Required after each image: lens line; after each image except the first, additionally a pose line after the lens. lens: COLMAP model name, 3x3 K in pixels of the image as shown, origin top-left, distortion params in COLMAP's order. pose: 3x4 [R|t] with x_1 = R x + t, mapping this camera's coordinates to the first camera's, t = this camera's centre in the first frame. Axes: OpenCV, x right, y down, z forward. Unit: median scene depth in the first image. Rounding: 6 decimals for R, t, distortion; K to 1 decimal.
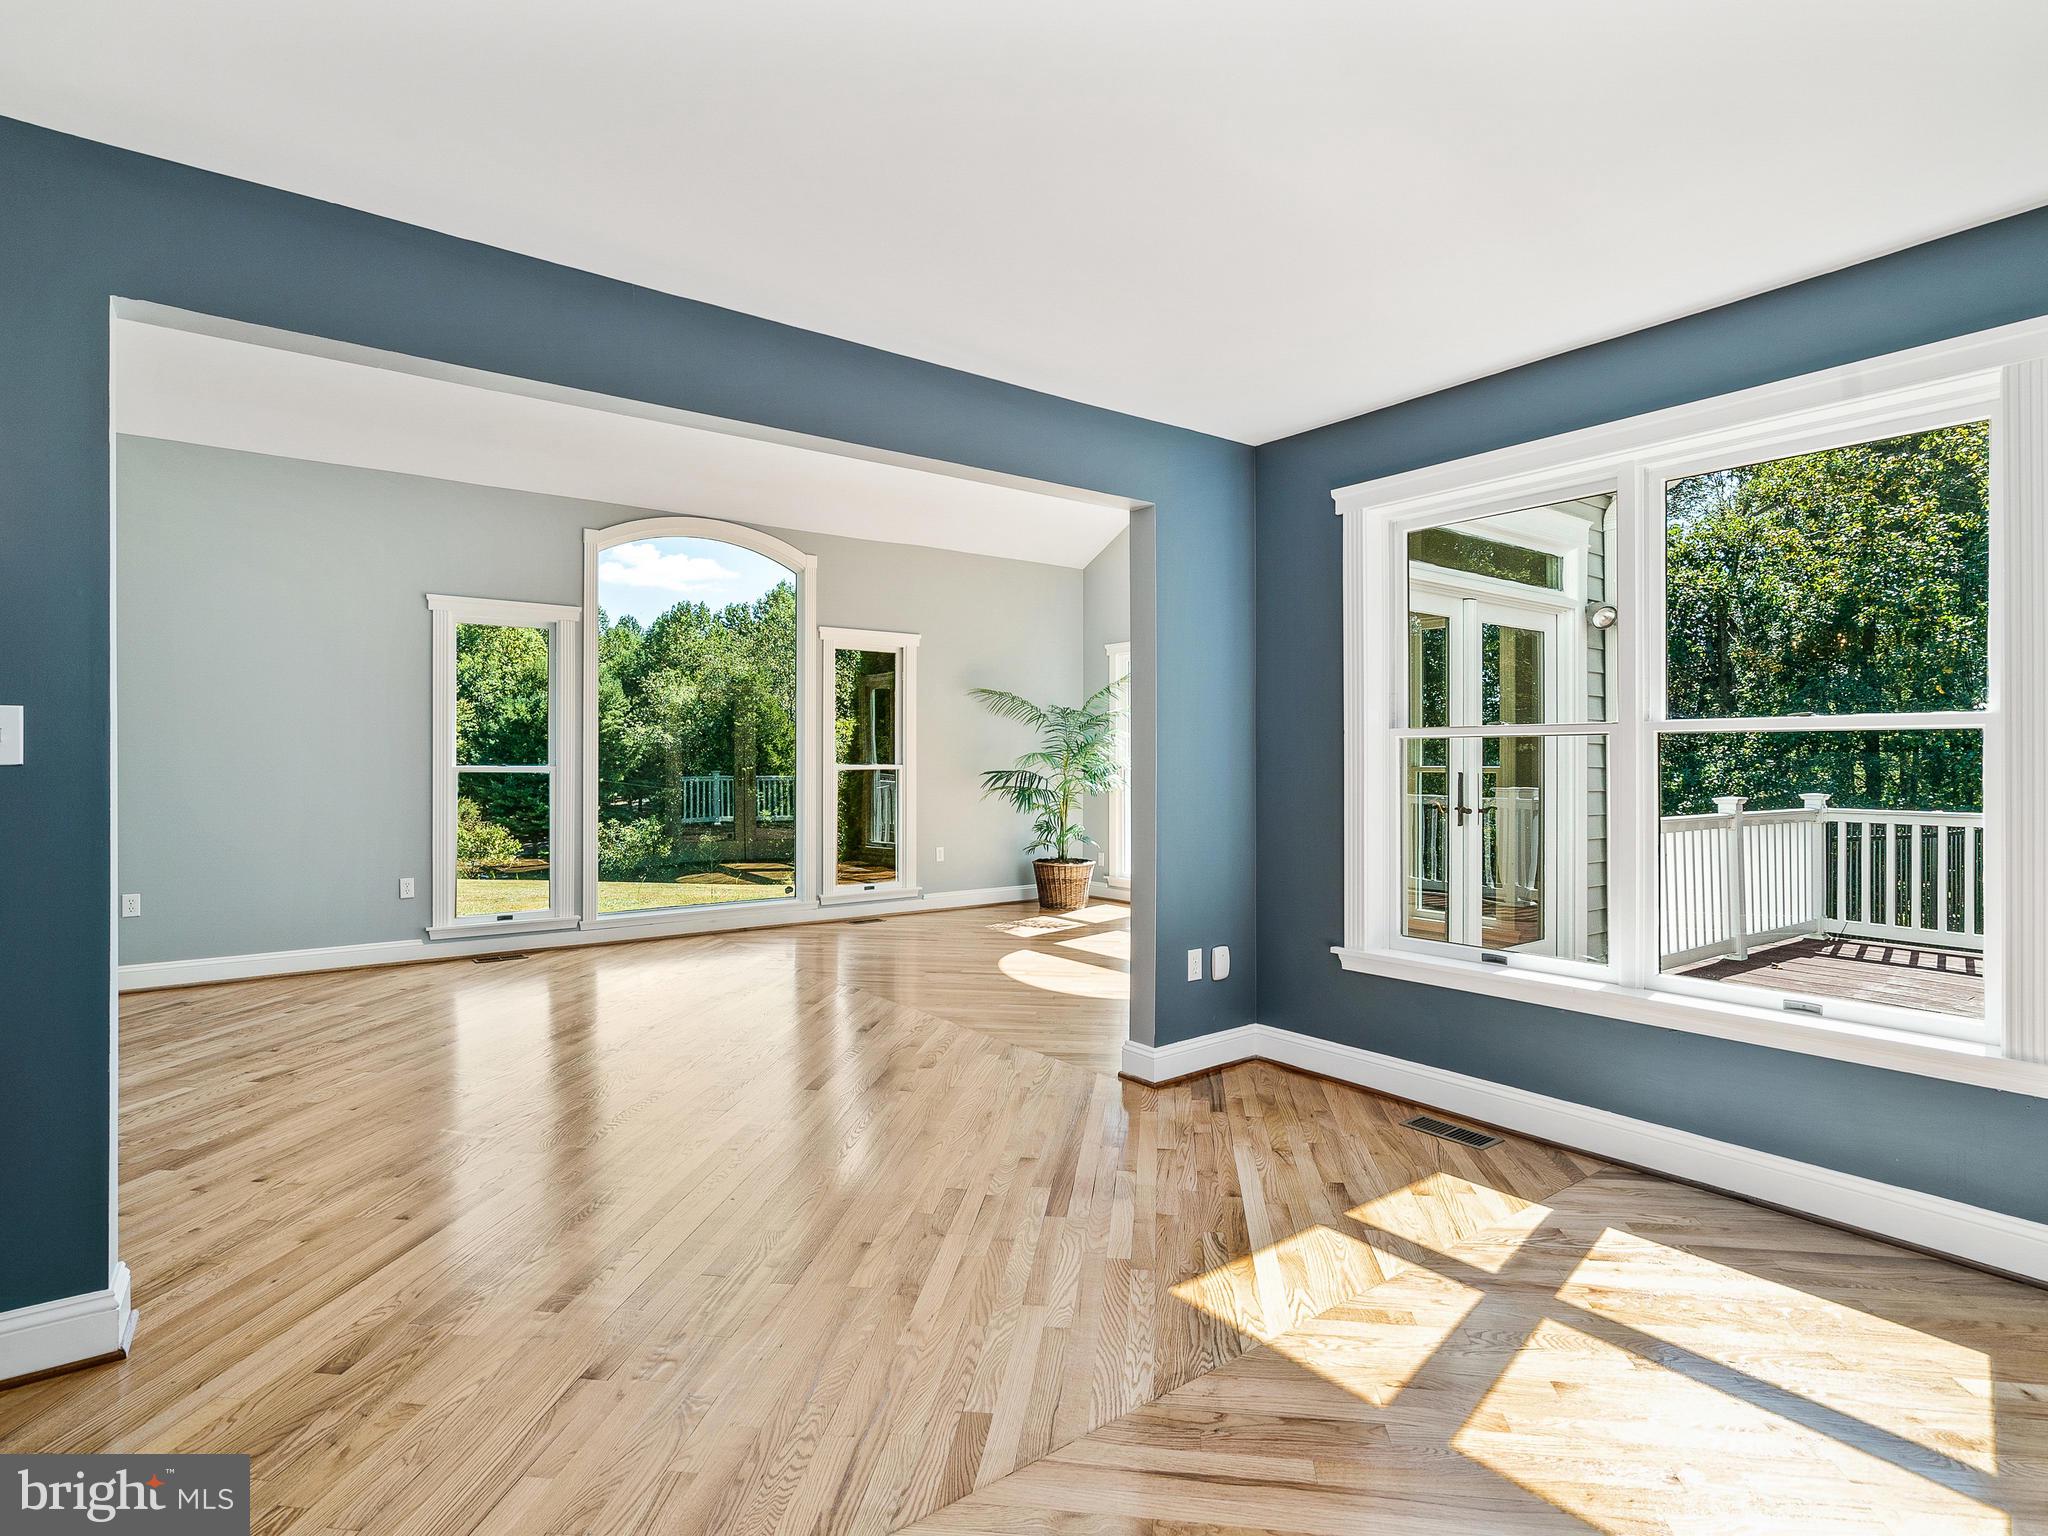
lens RADIAL K [[1060.8, 0, 1024.0], [0, 1060.8, 768.0], [0, 0, 1]] dist [0.002693, 0.000291]
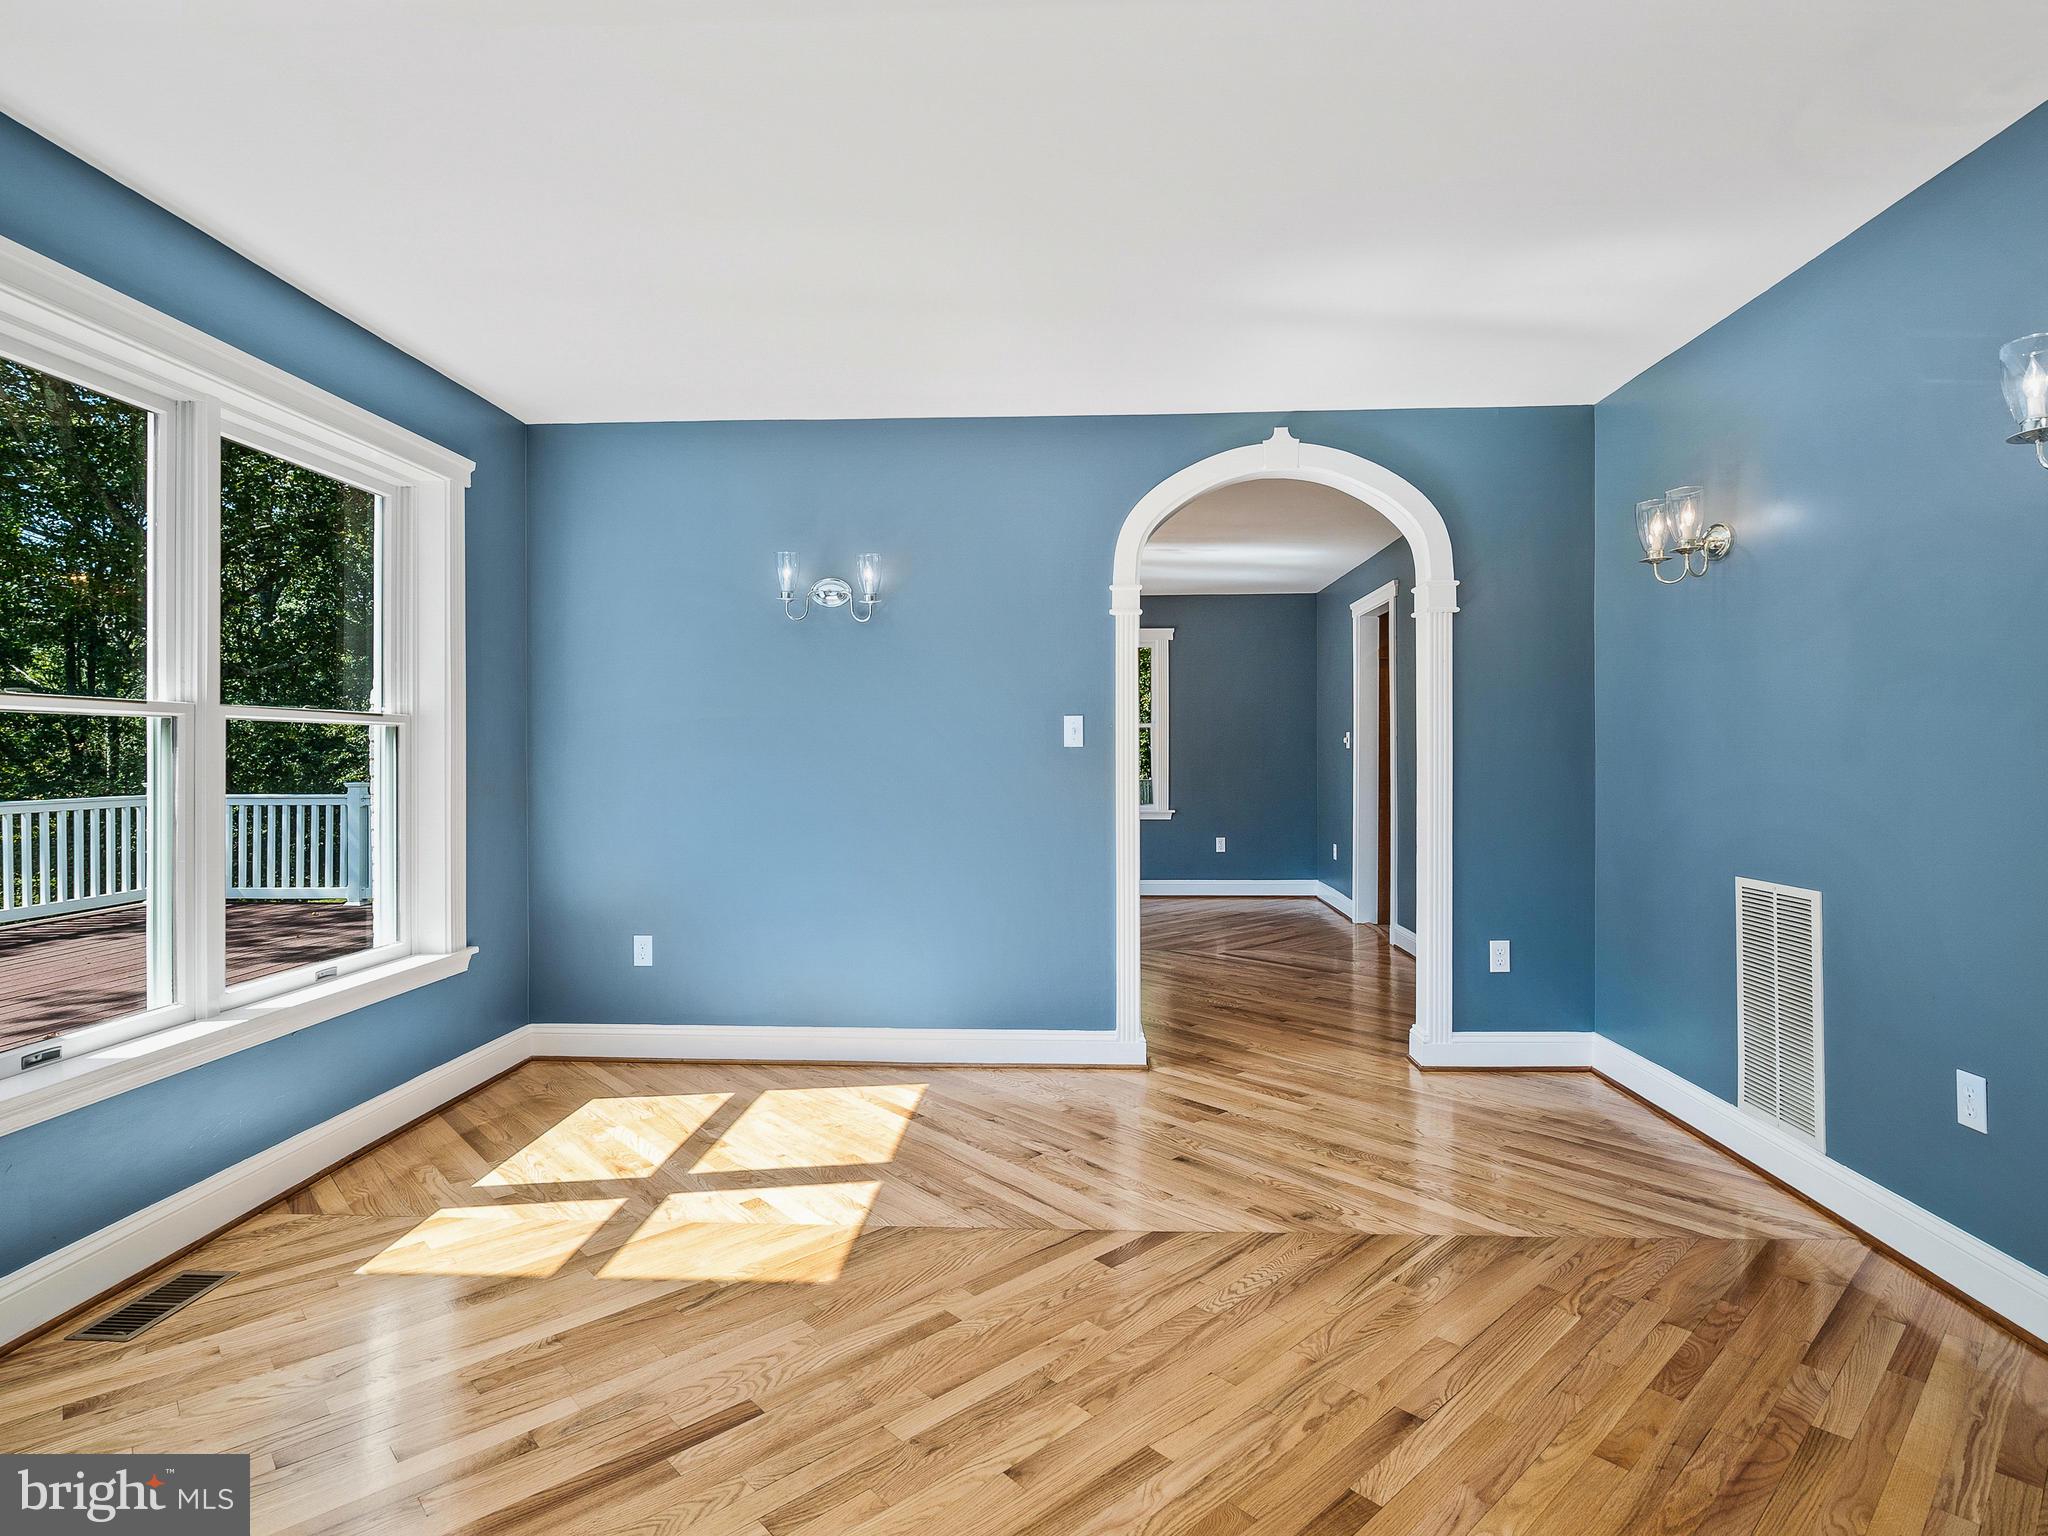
lens RADIAL K [[1060.8, 0, 1024.0], [0, 1060.8, 768.0], [0, 0, 1]] dist [0.002693, 0.000291]
pose [[-0.764267, -0.005610, 0.644876, -0.602019], [0.007957, 0.999804, 0.018128, -0.004259], [-0.644851, 0.018986, -0.764072, 1.549032]]
